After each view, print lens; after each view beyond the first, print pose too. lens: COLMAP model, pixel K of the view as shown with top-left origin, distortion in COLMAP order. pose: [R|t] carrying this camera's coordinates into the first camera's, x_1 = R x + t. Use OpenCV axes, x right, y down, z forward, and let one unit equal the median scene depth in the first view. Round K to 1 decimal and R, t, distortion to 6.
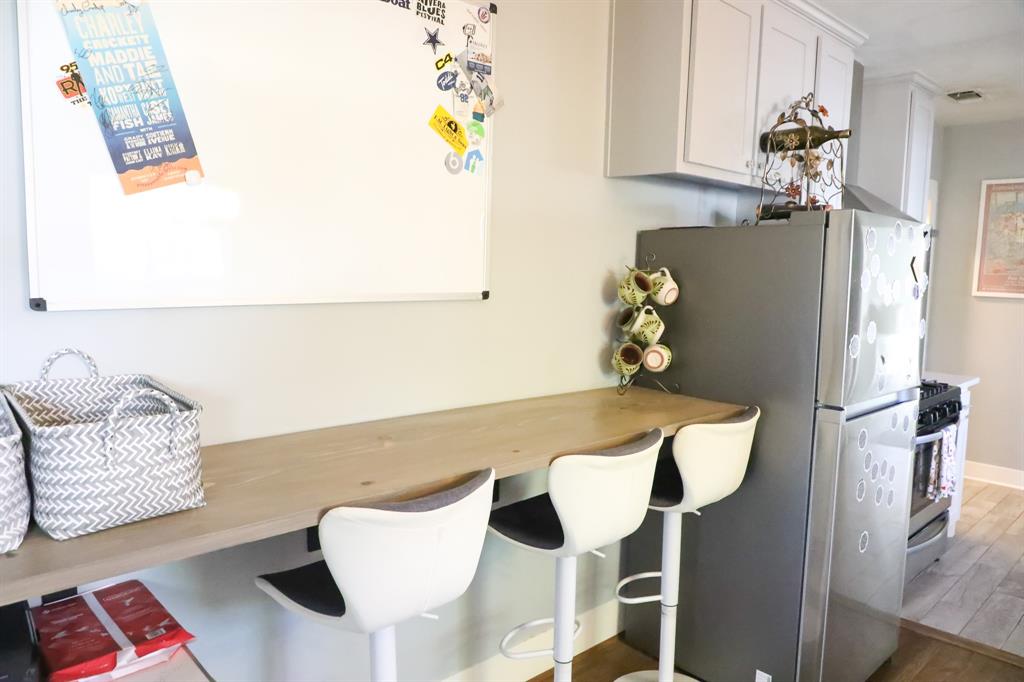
lens RADIAL K [[701.8, 0, 507.4], [0, 701.8, 343.5], [0, 0, 1]] dist [-0.068026, 0.033362]
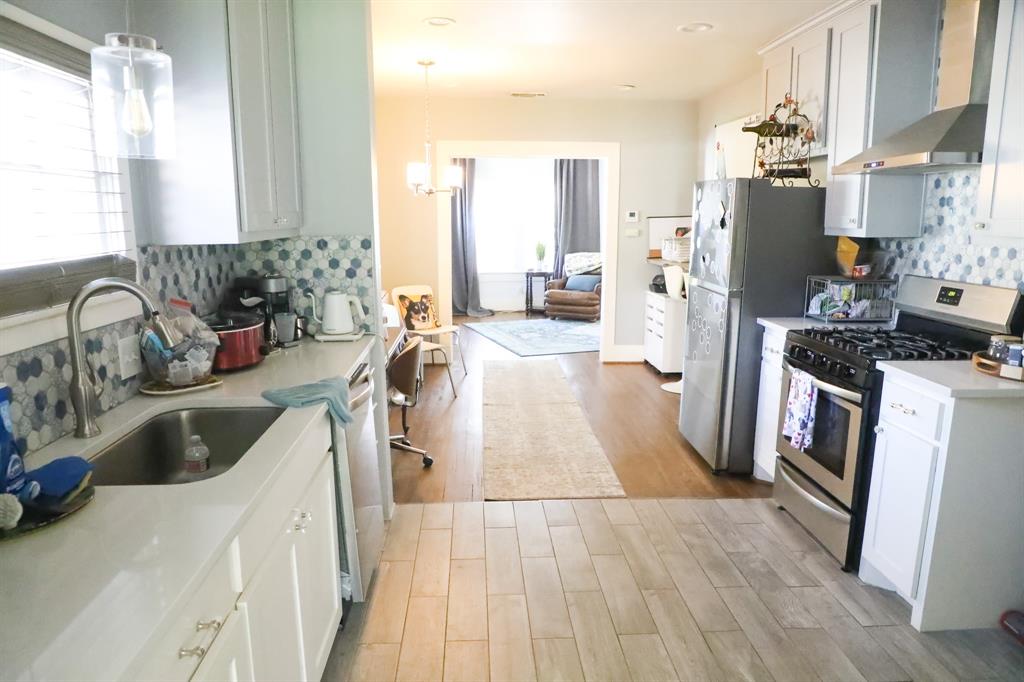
lens RADIAL K [[701.8, 0, 511.6], [0, 701.8, 342.4], [0, 0, 1]] dist [-0.068026, 0.033362]
pose [[-0.634114, 0.120528, -0.763788, 1.638532], [-0.103377, 0.965695, 0.238215, -0.109259], [0.766298, 0.230014, -0.599901, 1.255324]]
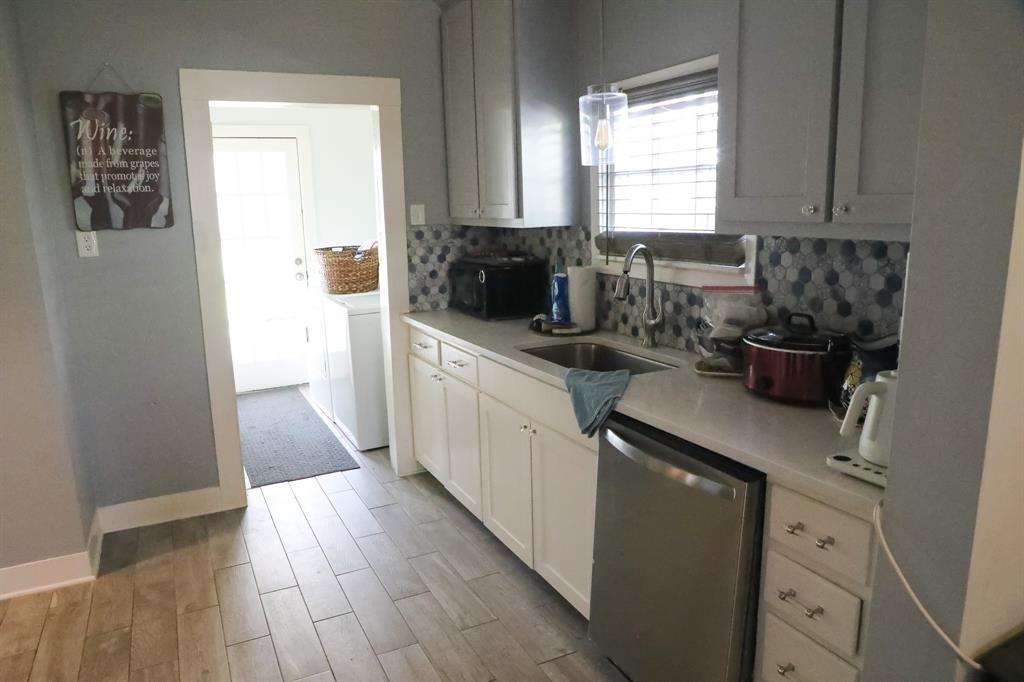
lens RADIAL K [[701.8, 0, 511.5], [0, 701.8, 347.8], [0, 0, 1]] dist [-0.068026, 0.033362]
pose [[0.275721, -0.218435, 0.936090, 0.582567], [0.145608, 0.972091, 0.183947, -0.049438], [-0.950145, 0.085584, 0.299832, 0.573528]]
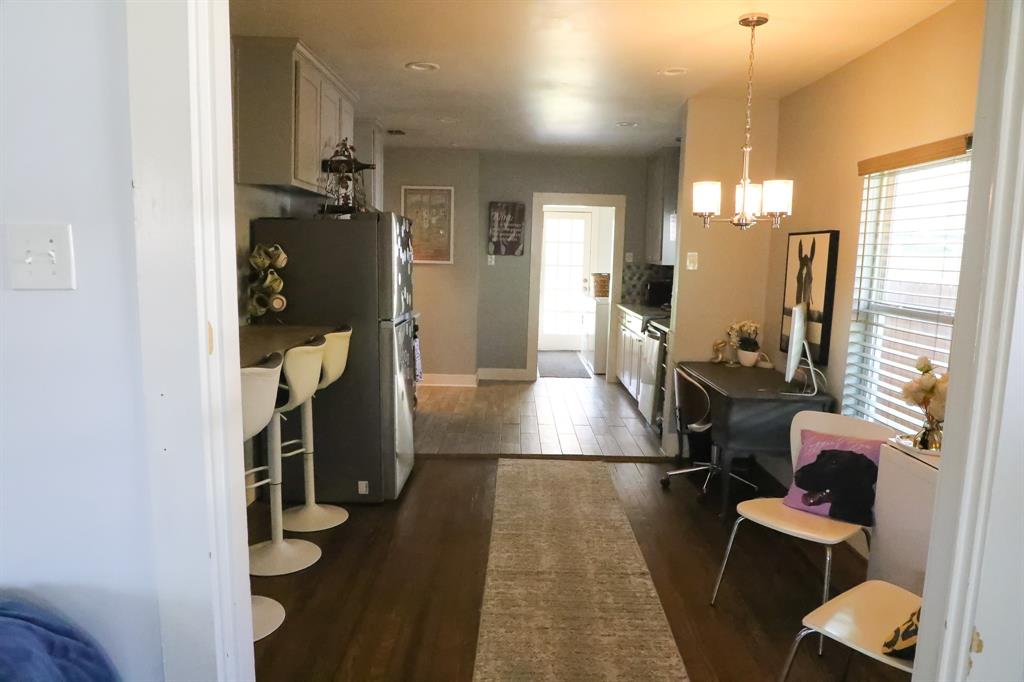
lens RADIAL K [[701.8, 0, 510.4], [0, 701.8, 346.9], [0, 0, 1]] dist [-0.068026, 0.033362]
pose [[0.679678, -0.102391, 0.726329, -0.439077], [0.076002, 0.994710, 0.069104, 0.039180], [-0.729562, 0.008234, 0.683865, -0.333043]]
